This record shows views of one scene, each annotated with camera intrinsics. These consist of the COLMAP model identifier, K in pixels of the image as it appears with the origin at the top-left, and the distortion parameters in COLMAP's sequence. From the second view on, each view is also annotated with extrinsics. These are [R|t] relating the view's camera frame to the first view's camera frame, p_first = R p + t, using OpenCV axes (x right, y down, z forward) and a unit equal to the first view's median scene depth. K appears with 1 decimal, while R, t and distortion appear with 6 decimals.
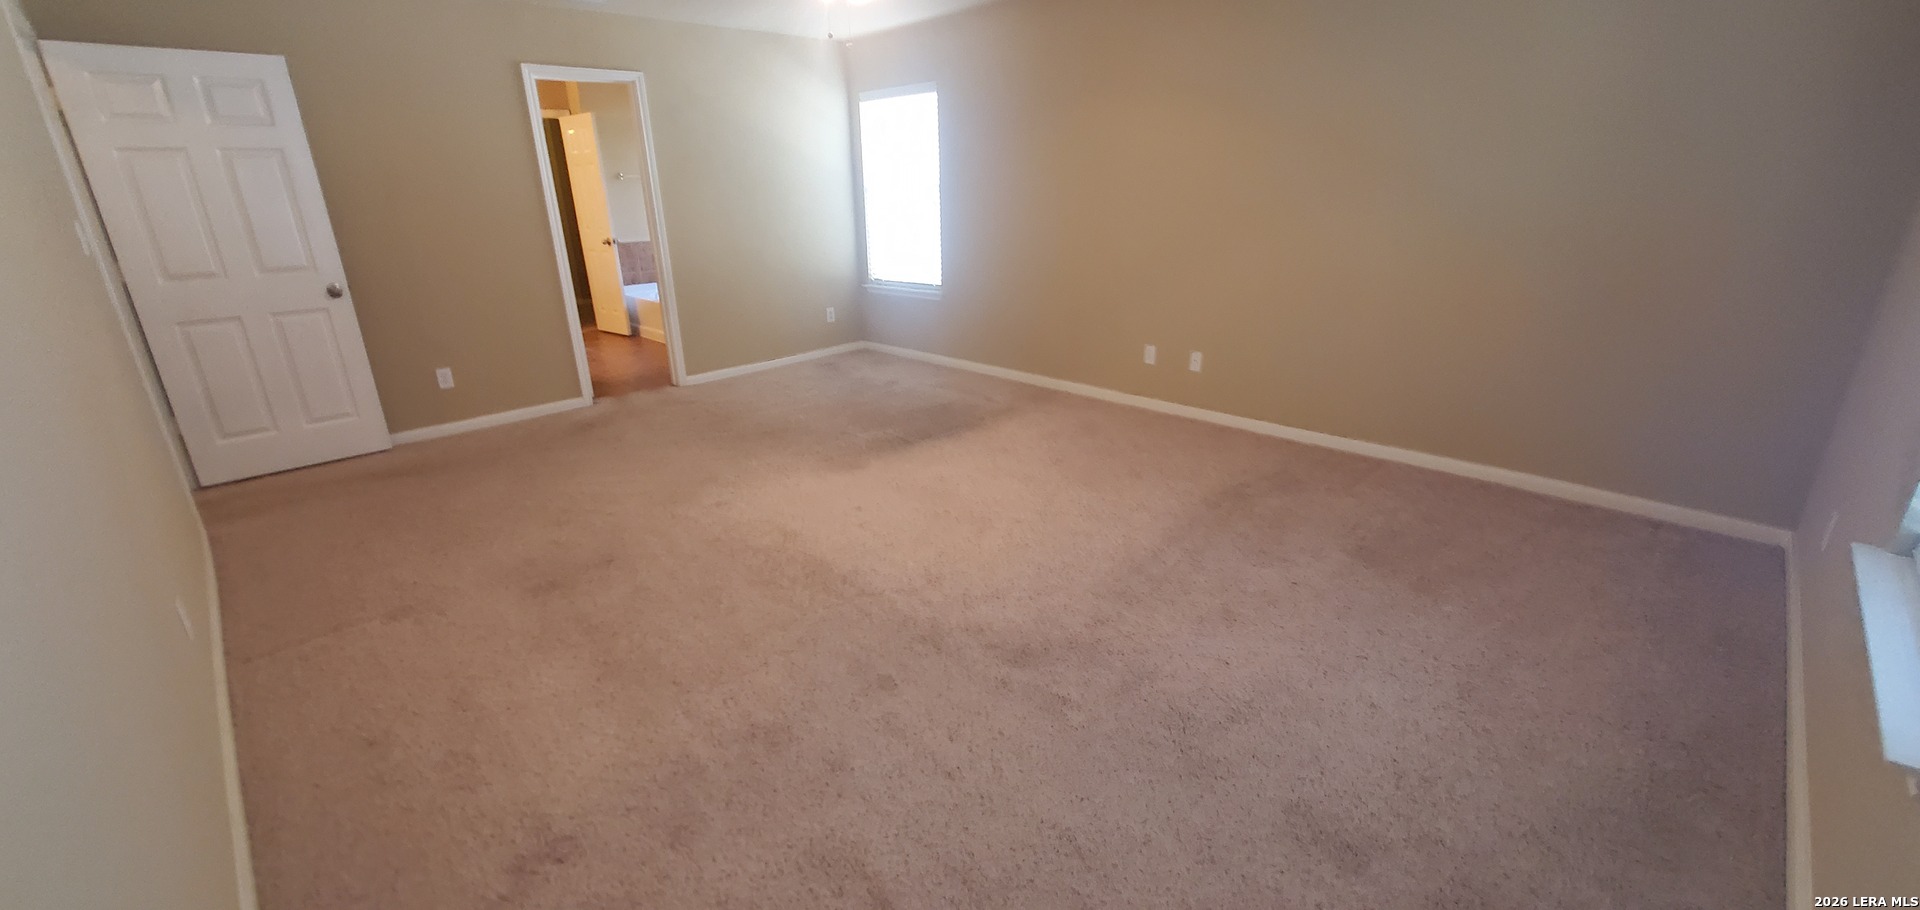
lens RADIAL K [[760.5, 0, 953.7], [0, 760.5, 448.2], [0, 0, 1]] dist [-0.001646, -0.000755]
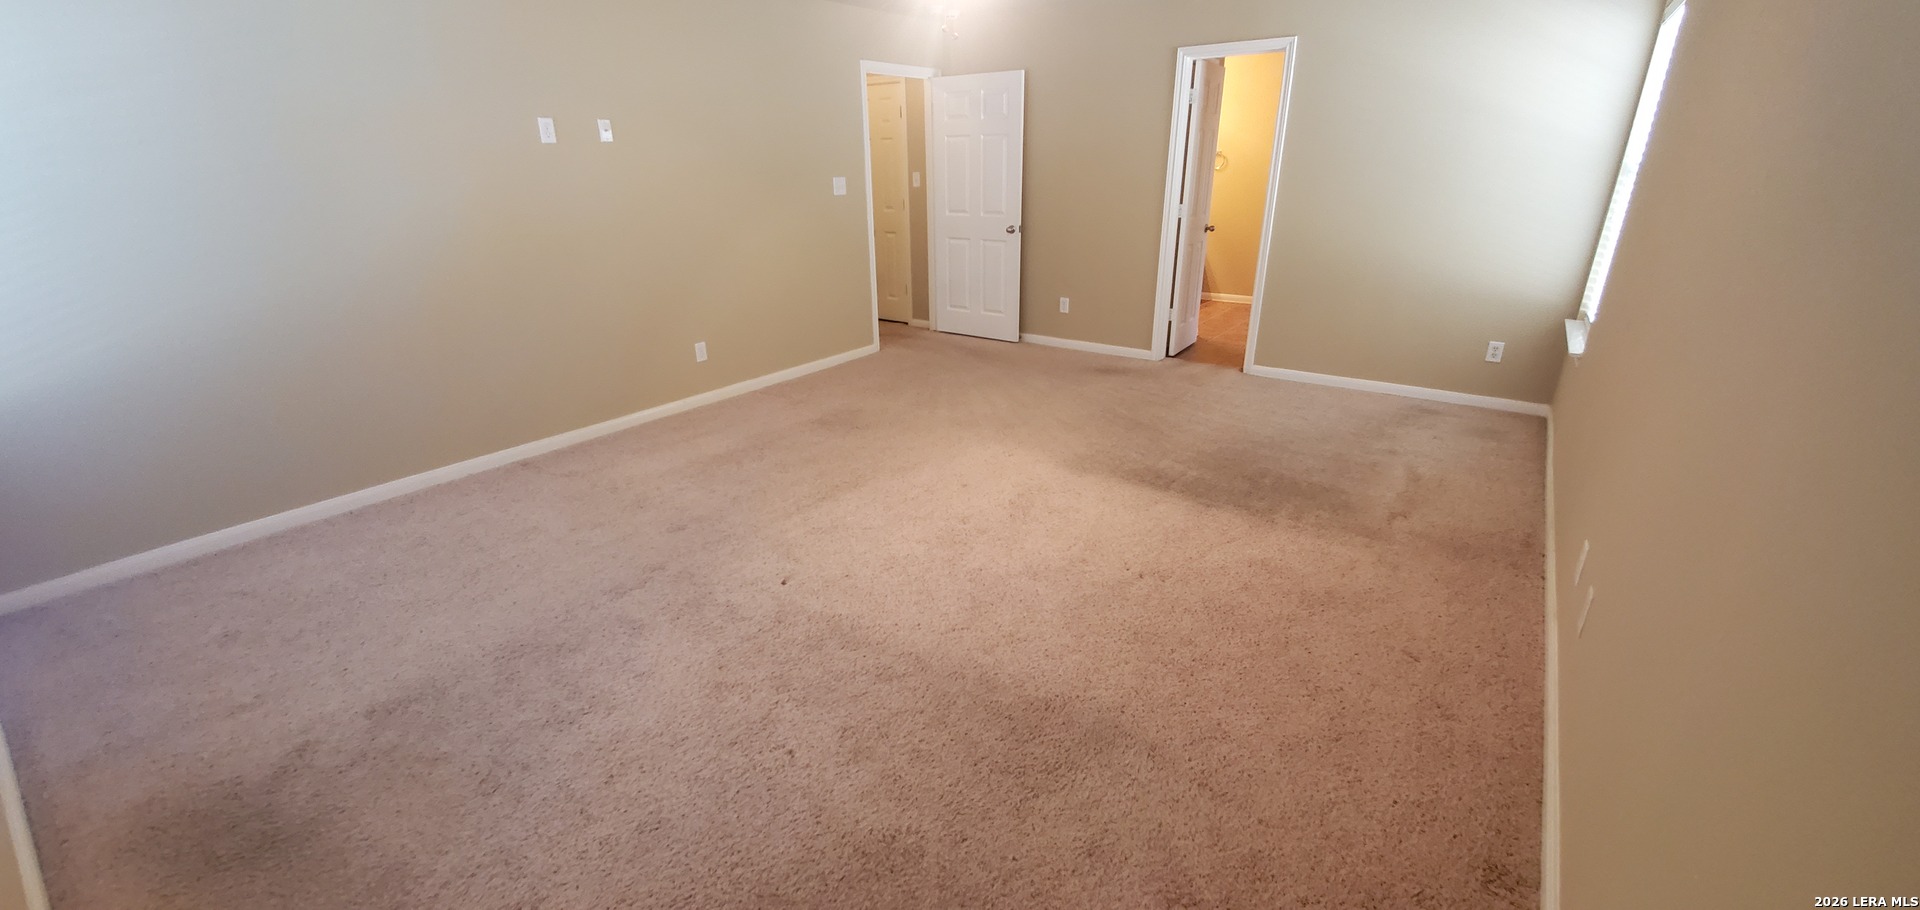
lens RADIAL K [[760.5, 0, 954.0], [0, 760.5, 458.6], [0, 0, 1]] dist [-0.001646, -0.000755]
pose [[0.163884, 0.379607, -0.910517, 0.626819], [-0.322328, 0.892941, 0.314263, -0.213546], [0.932334, 0.241983, 0.268696, 0.542251]]
